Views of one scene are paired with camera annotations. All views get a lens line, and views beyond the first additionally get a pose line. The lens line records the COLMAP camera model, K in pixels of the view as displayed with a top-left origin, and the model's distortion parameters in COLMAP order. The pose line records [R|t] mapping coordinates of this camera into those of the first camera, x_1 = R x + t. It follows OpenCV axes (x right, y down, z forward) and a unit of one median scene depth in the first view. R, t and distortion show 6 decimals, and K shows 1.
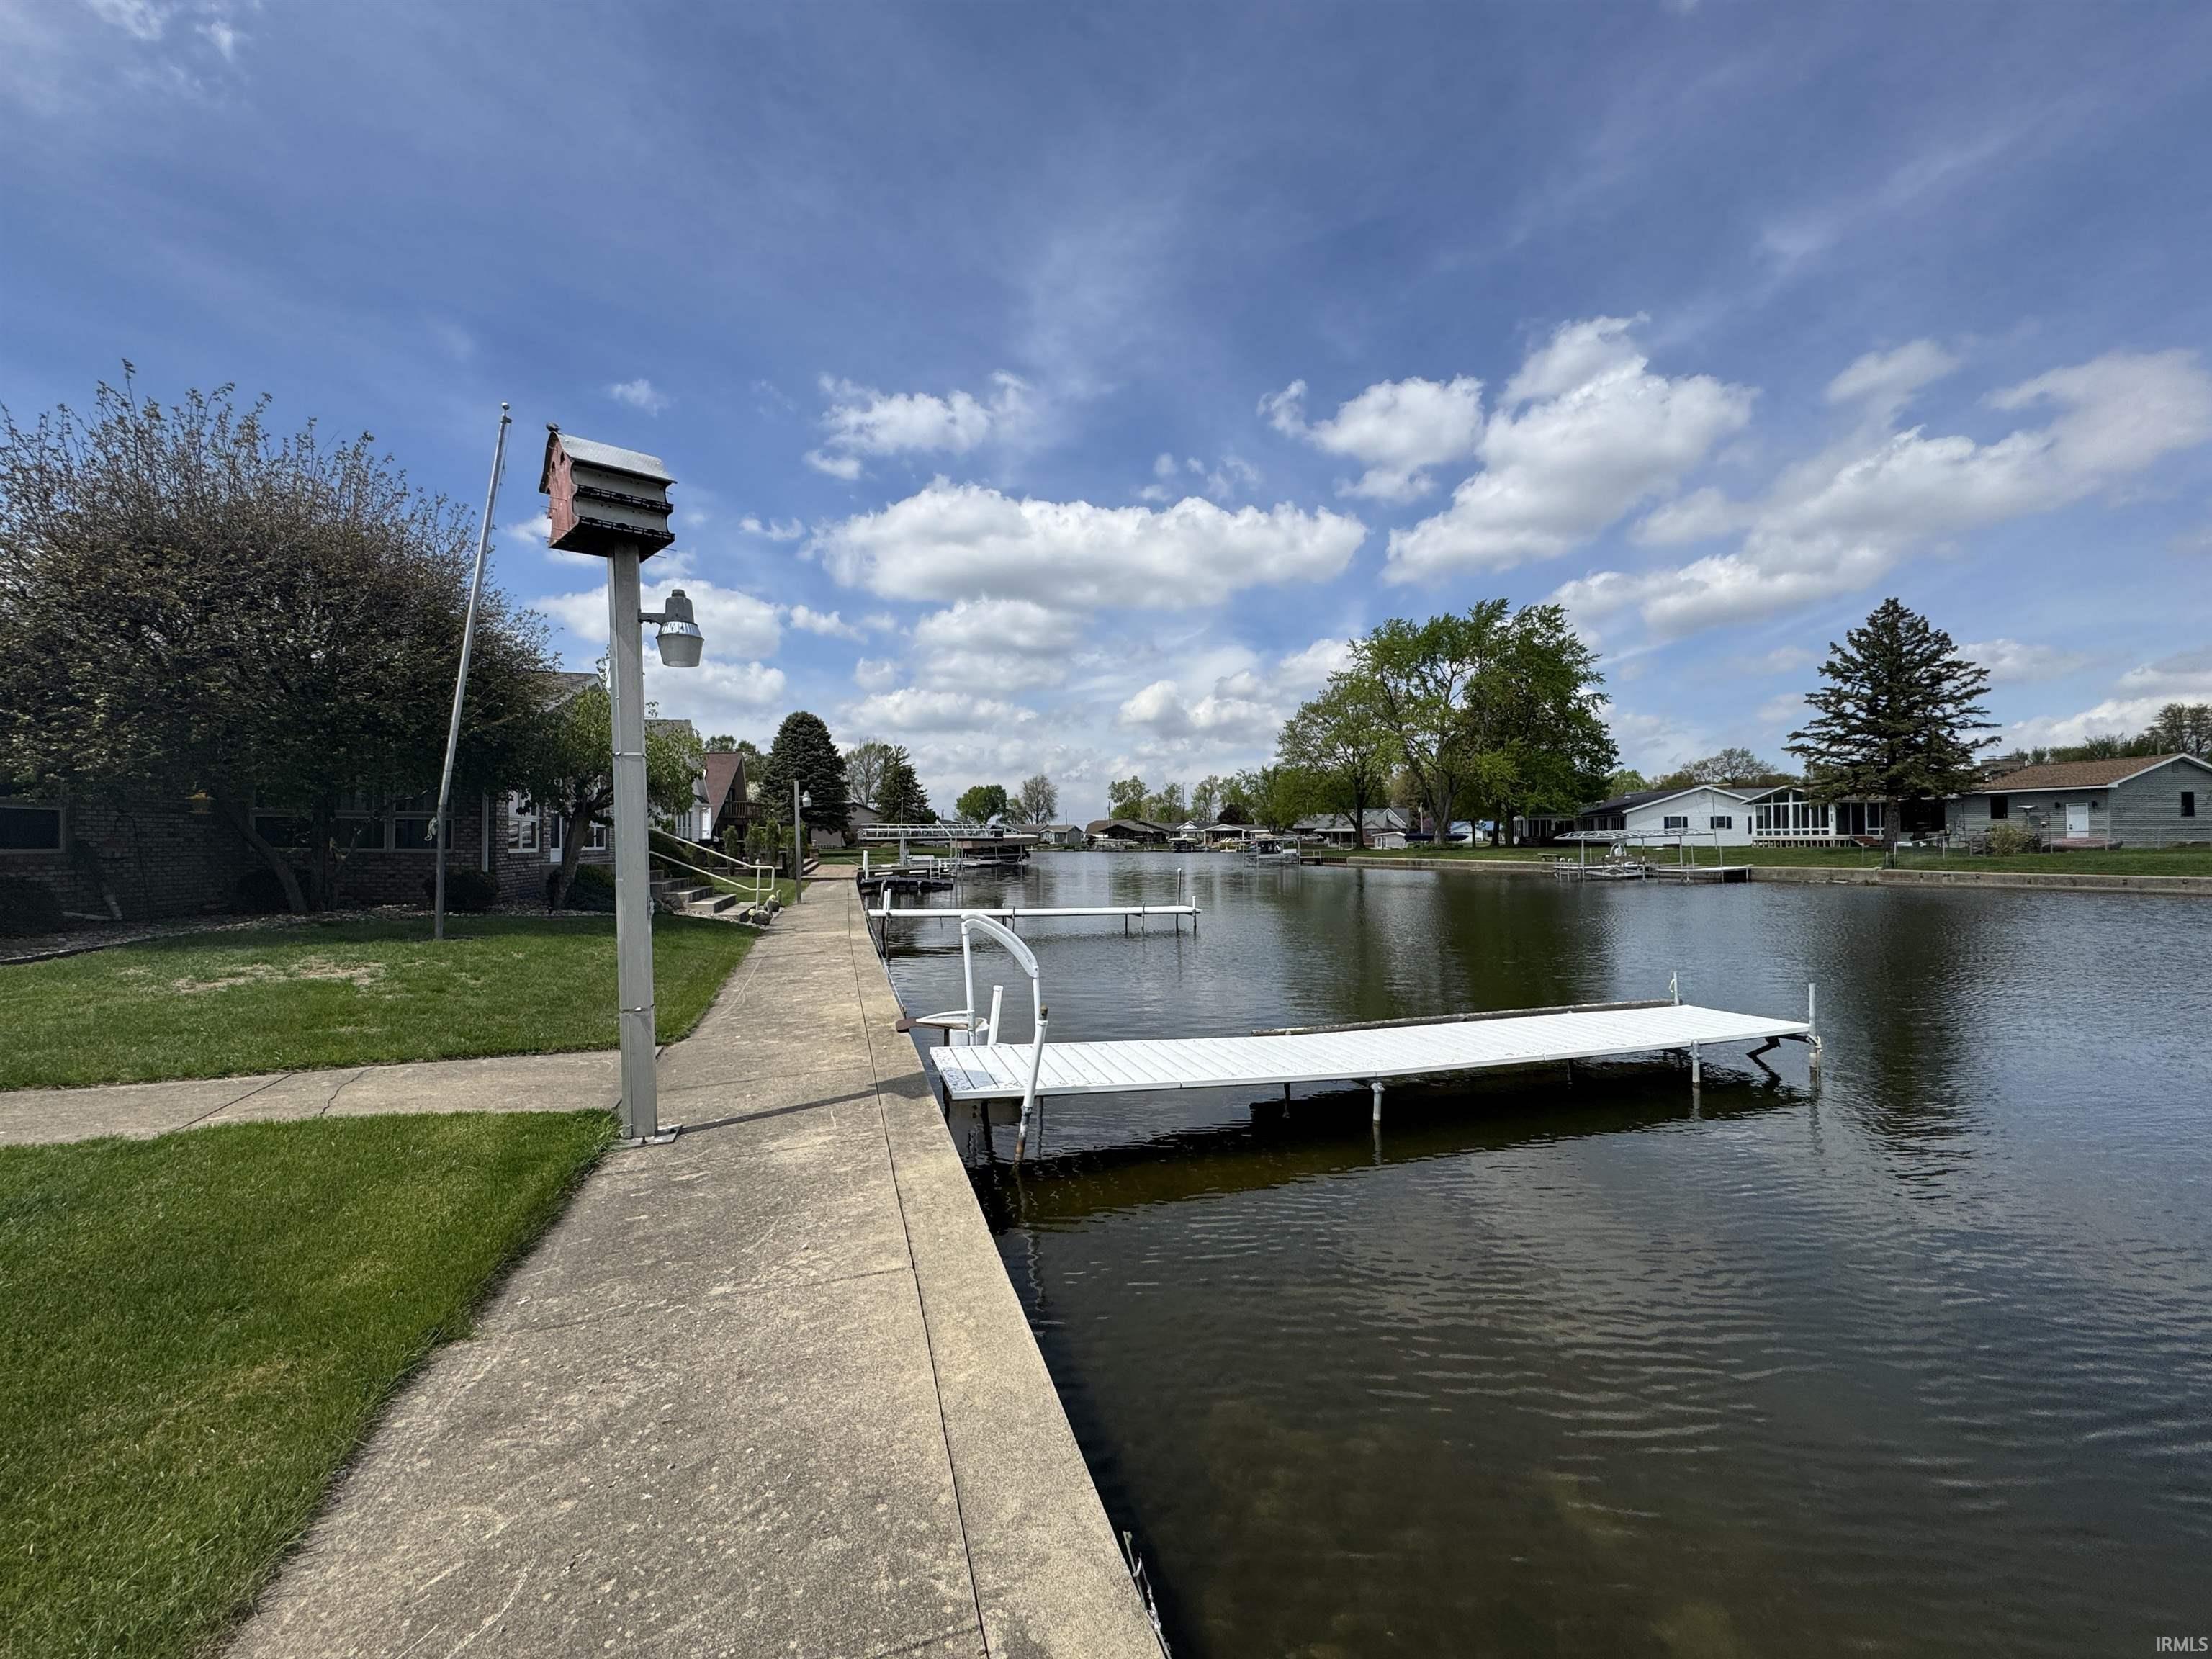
lens RADIAL K [[890.7, 0, 1106.1], [0, 890.7, 822.1], [0, 0, 1]] dist [0.000617, 0.000236]
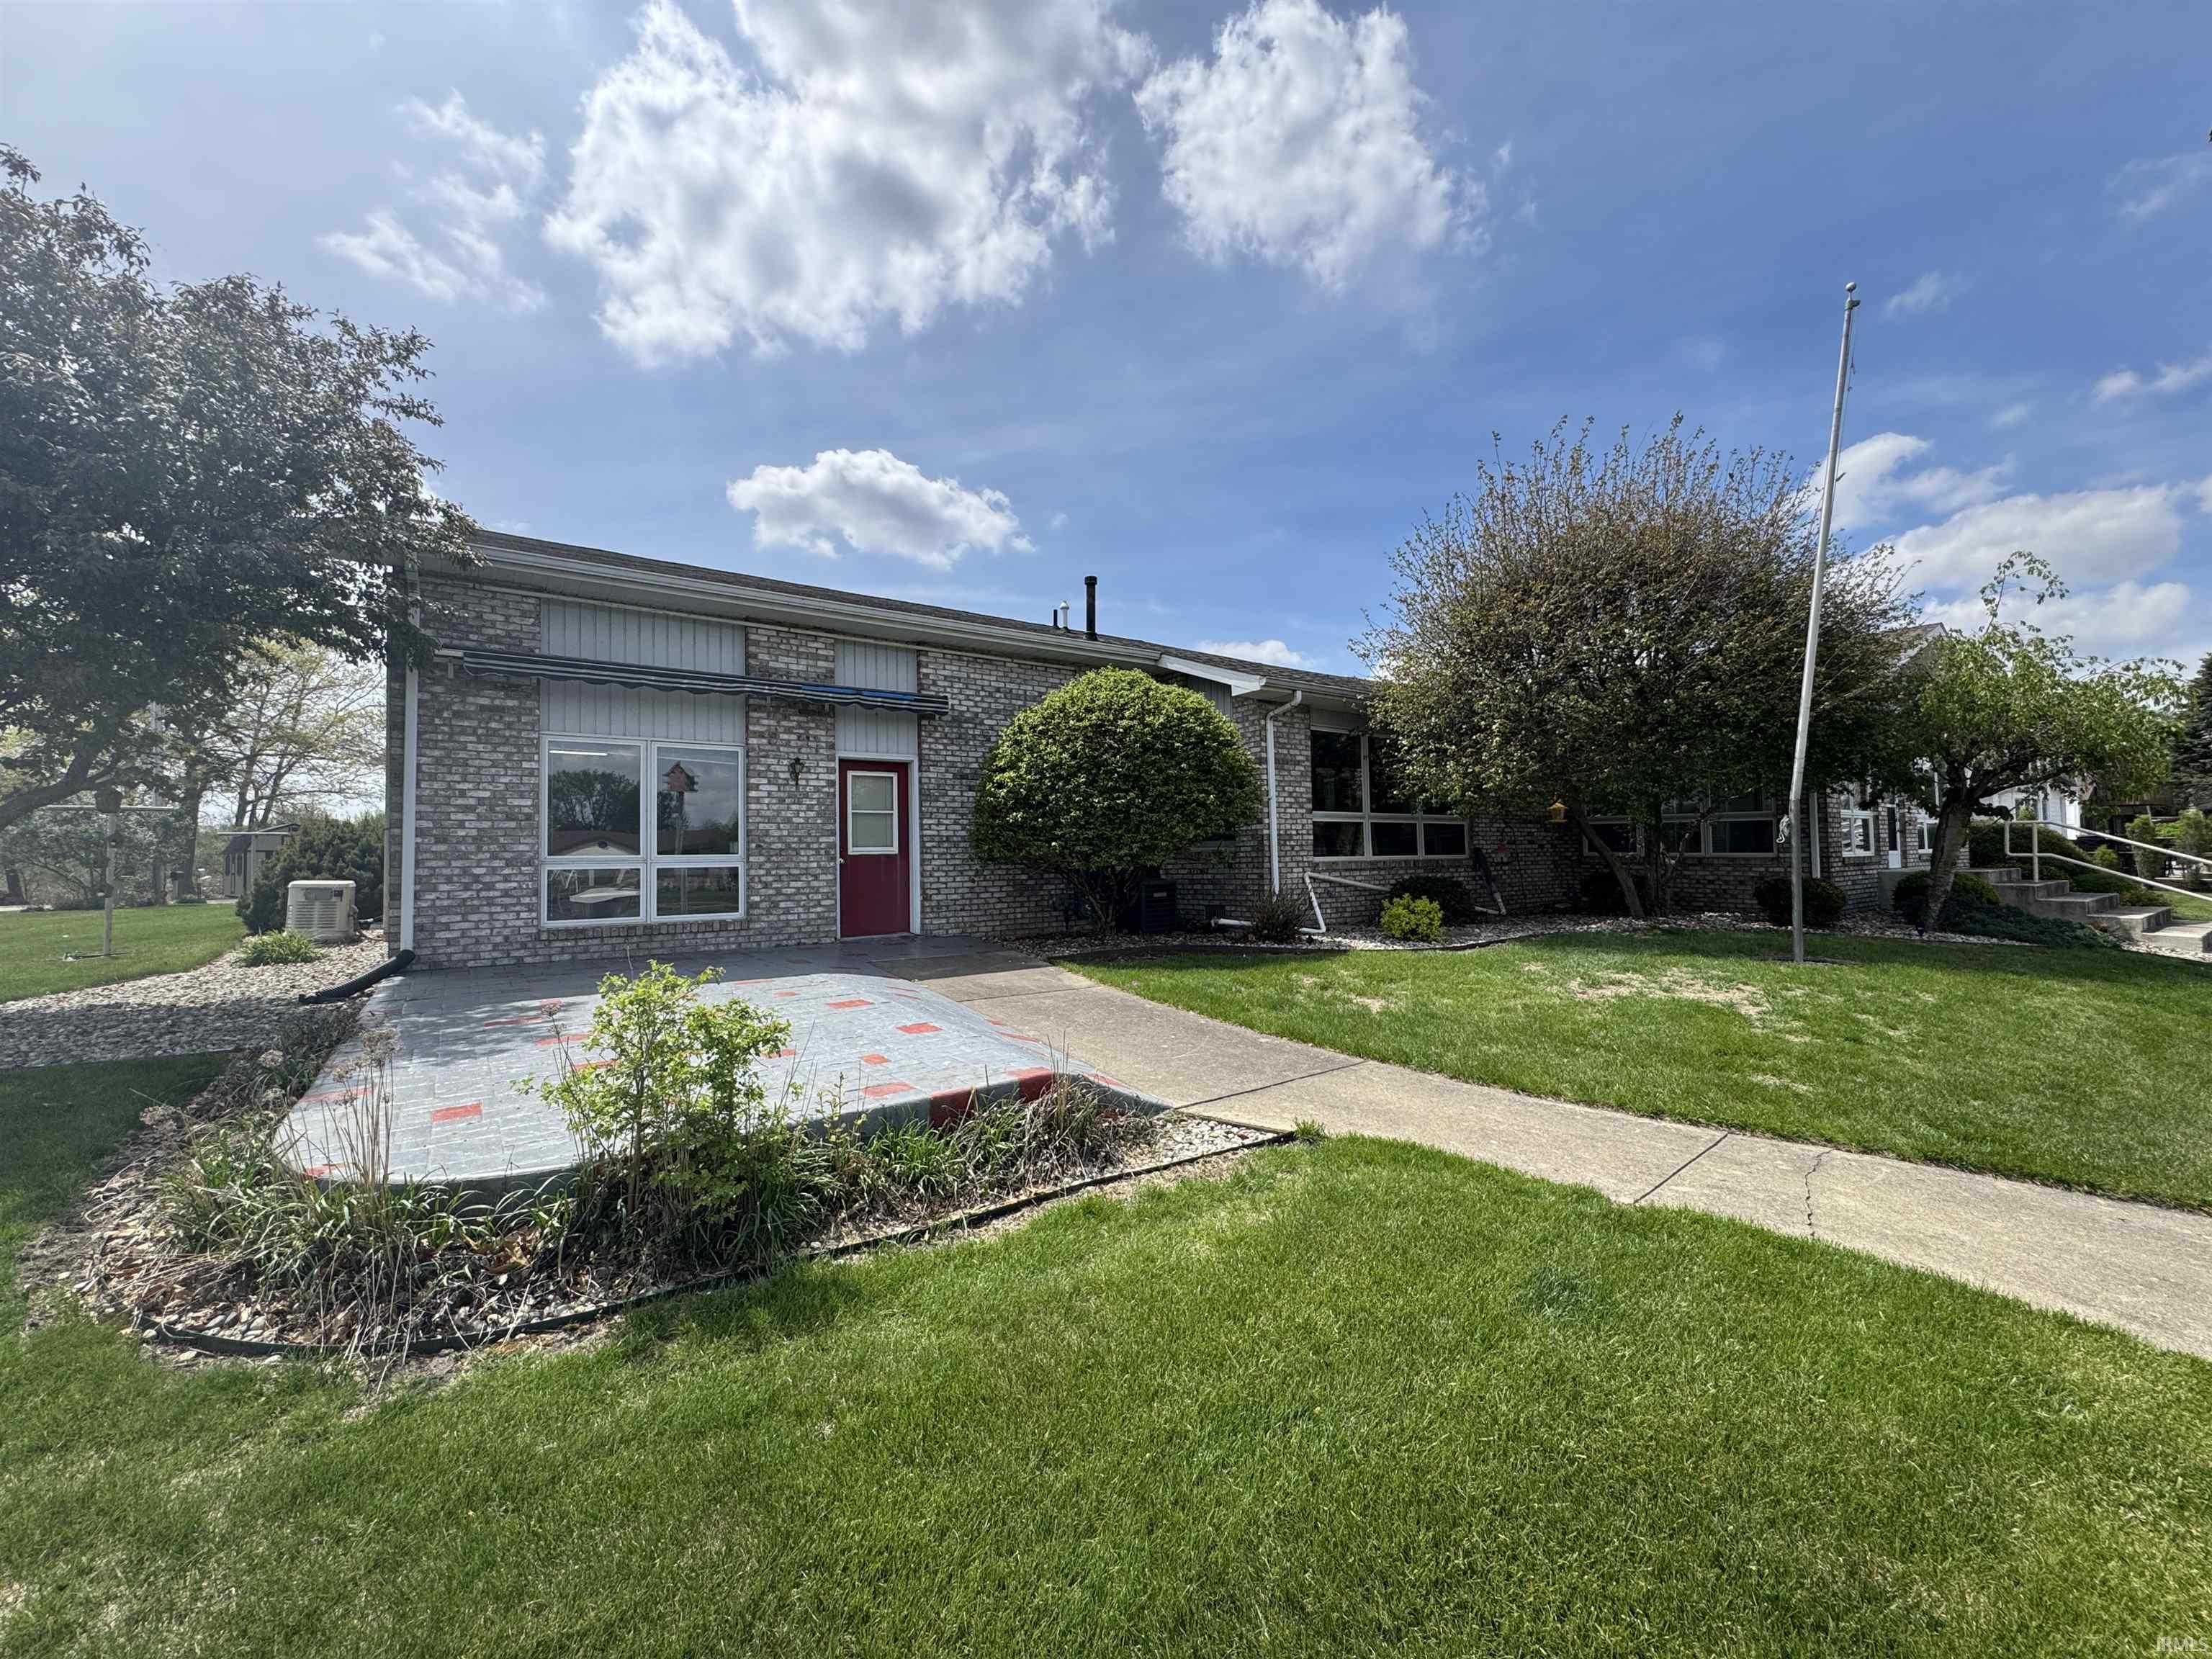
lens RADIAL K [[890.7, 0, 1105.1], [0, 890.7, 831.1], [0, 0, 1]] dist [0.000617, 0.000236]
pose [[0.337068, -0.030221, -0.940995, -0.183297], [0.035841, 0.999172, -0.019251, 0.002638], [0.940798, -0.027238, 0.337872, 0.111603]]
